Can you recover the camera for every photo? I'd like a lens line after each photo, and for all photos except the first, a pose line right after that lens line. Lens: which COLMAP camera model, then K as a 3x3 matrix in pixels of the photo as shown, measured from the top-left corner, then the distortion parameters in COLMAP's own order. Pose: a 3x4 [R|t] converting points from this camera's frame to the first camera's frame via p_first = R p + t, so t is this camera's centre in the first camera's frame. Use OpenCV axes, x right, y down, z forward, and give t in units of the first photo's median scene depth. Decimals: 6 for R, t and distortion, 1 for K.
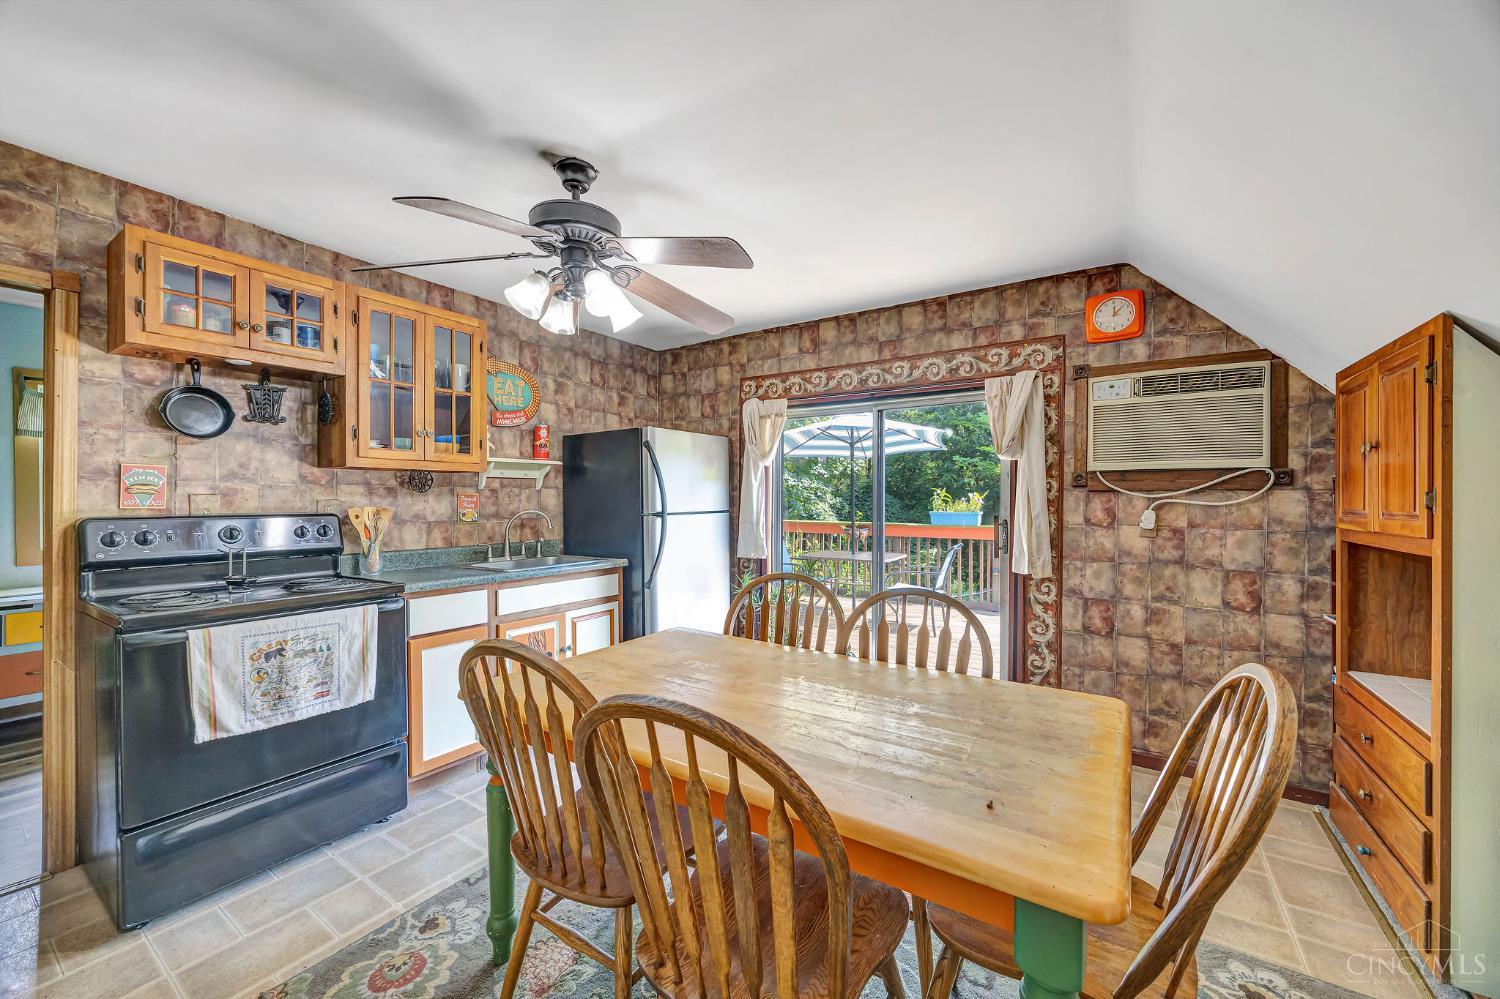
lens RADIAL K [[566.7, 0, 749.5], [0, 566.7, 499.1], [0, 0, 1]] dist [-0.002811, 0.000181]
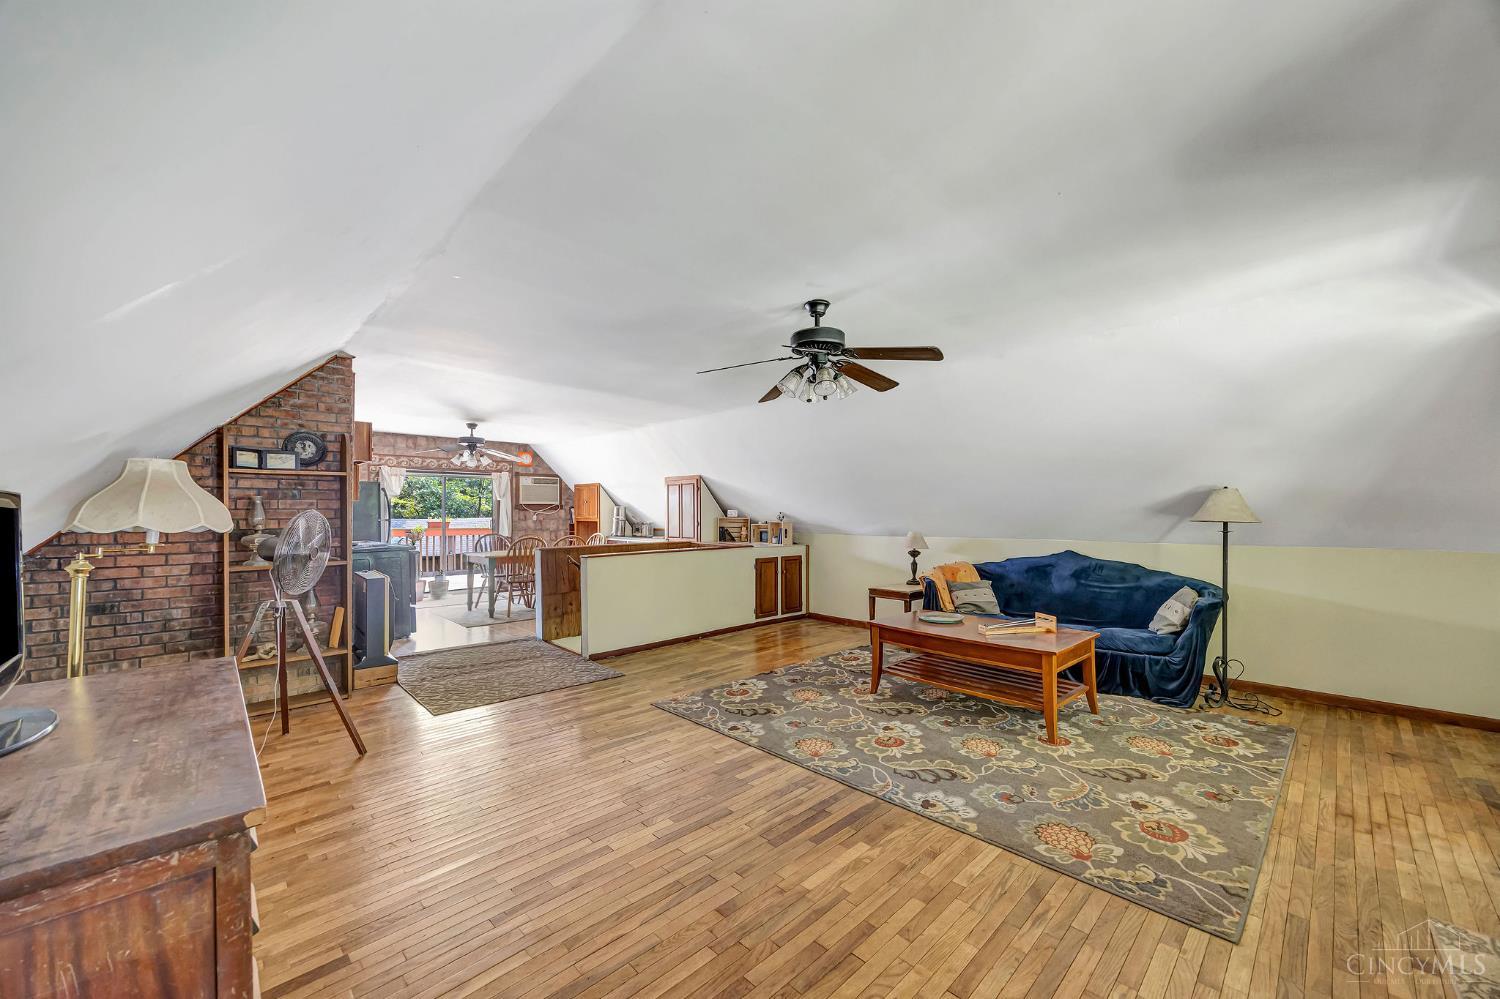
lens RADIAL K [[566.7, 0, 749.1], [0, 566.7, 507.6], [0, 0, 1]] dist [-0.002811, 0.000181]
pose [[0.226954, 0.004894, 0.973893, -2.072715], [0.011141, 0.999909, -0.007621, 0.011668], [-0.973842, 0.012579, 0.226878, -0.948306]]
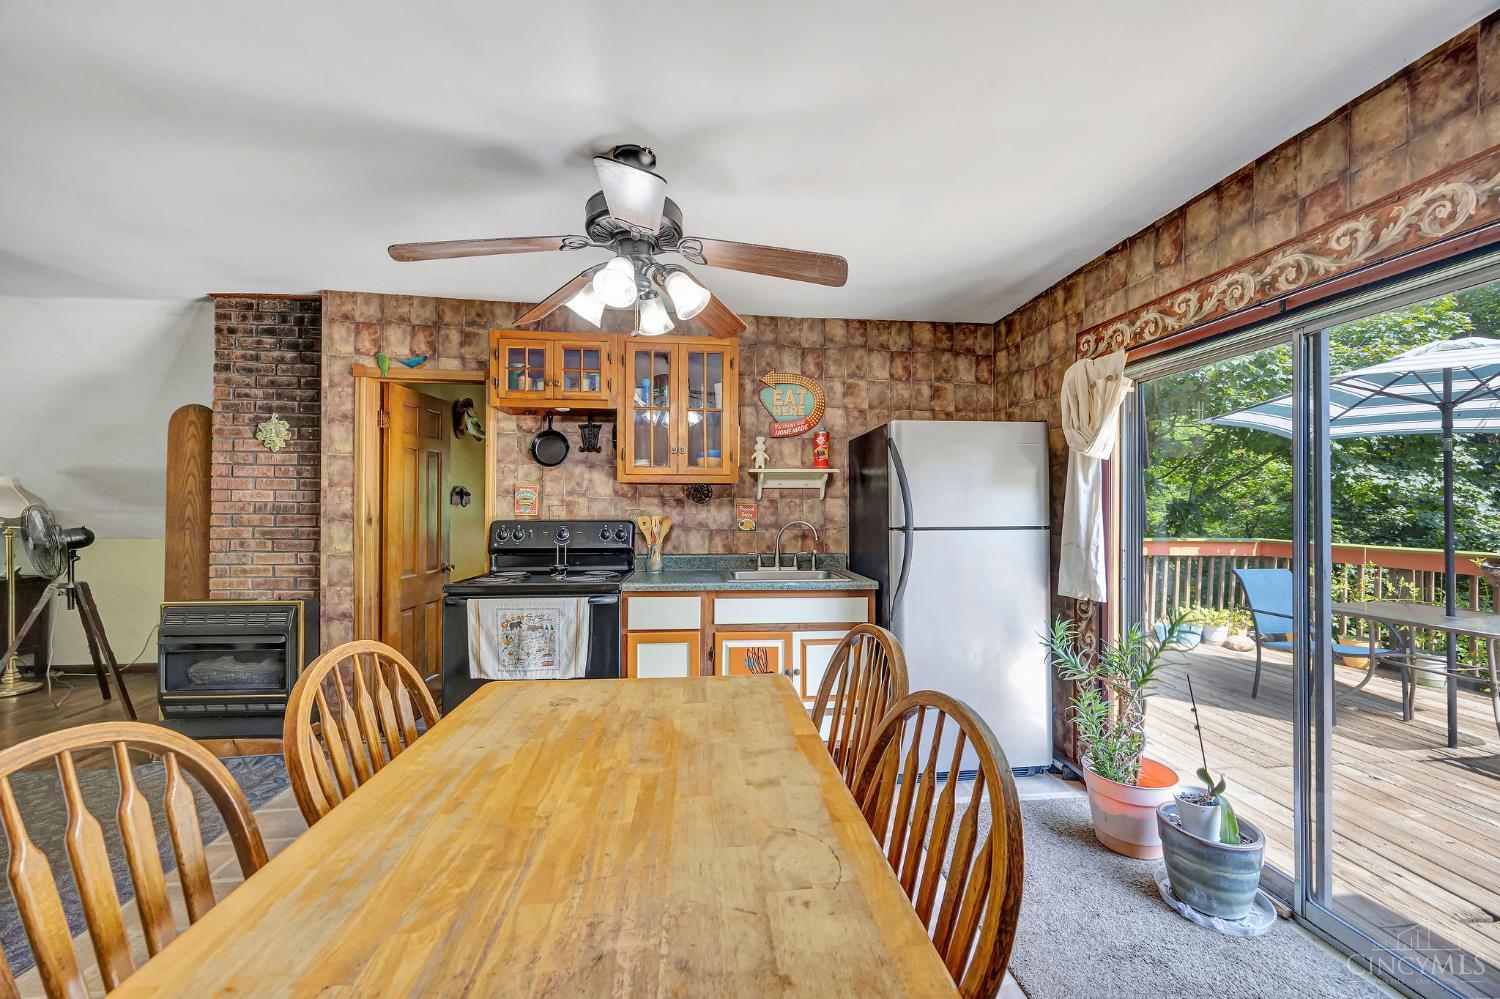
lens RADIAL K [[566.7, 0, 760.0], [0, 566.7, 499.7], [0, 0, 1]] dist [-0.002811, 0.000181]
pose [[0.645023, -0.010471, -0.764091, 0.323554], [-0.002982, 0.999864, -0.016220, -0.000763], [0.764157, 0.012741, 0.644904, 0.337243]]
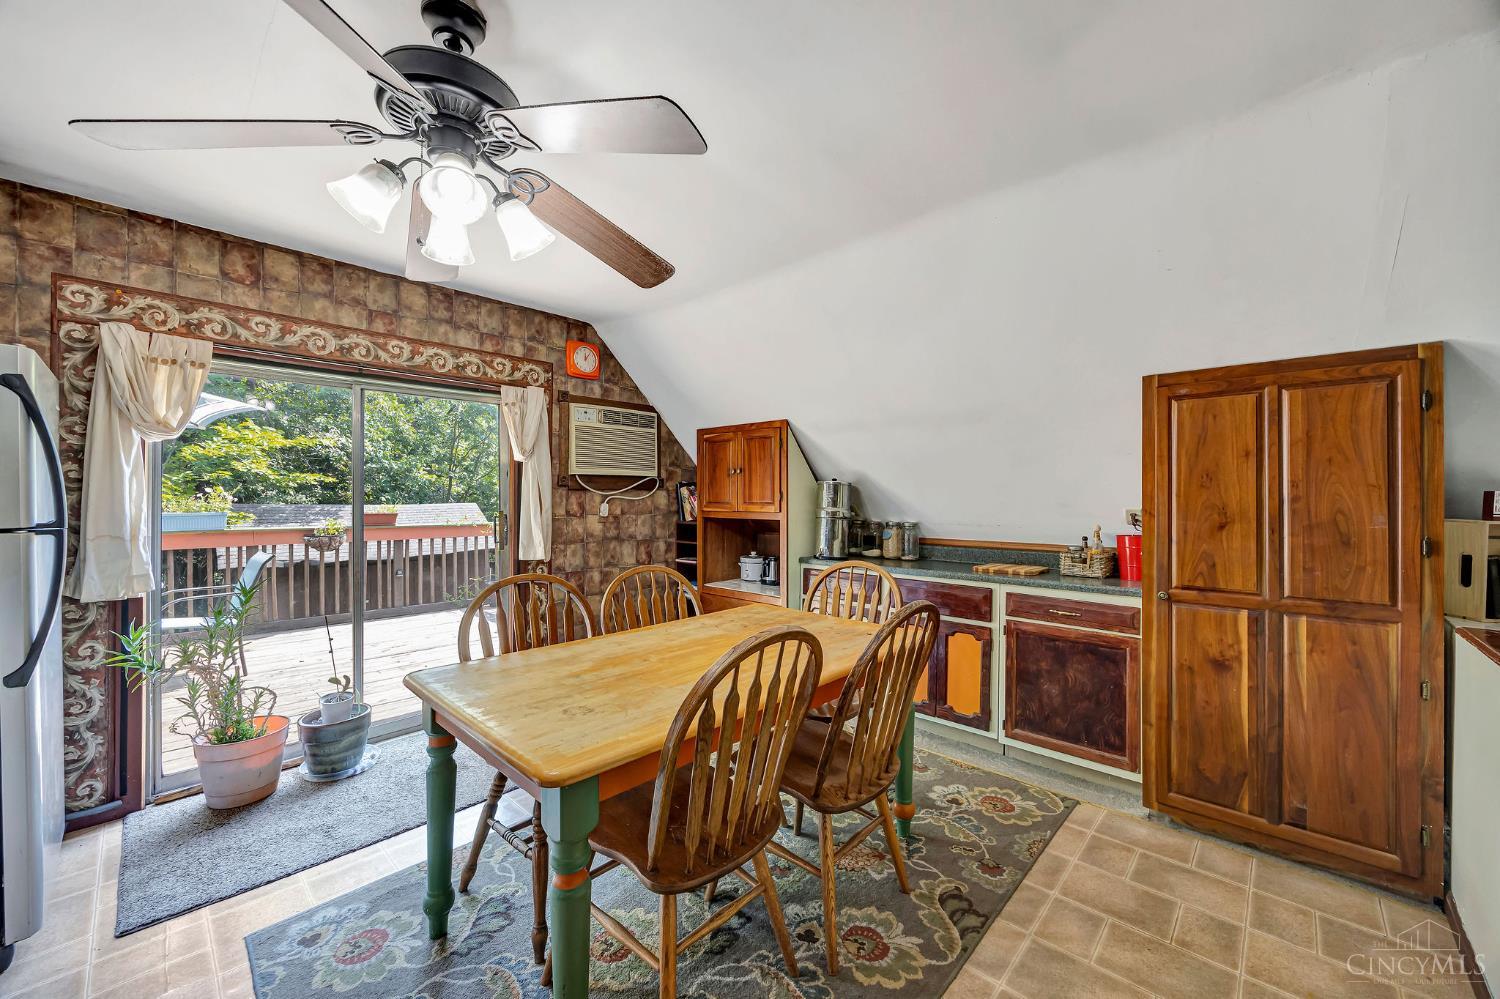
lens RADIAL K [[566.7, 0, 749.1], [0, 566.7, 498.2], [0, 0, 1]] dist [-0.002811, 0.000181]
pose [[0.181727, -0.003341, 0.983343, -0.531469], [0.005824, 0.999980, 0.002321, 0.004355], [-0.983332, 0.005305, 0.181743, 0.319040]]
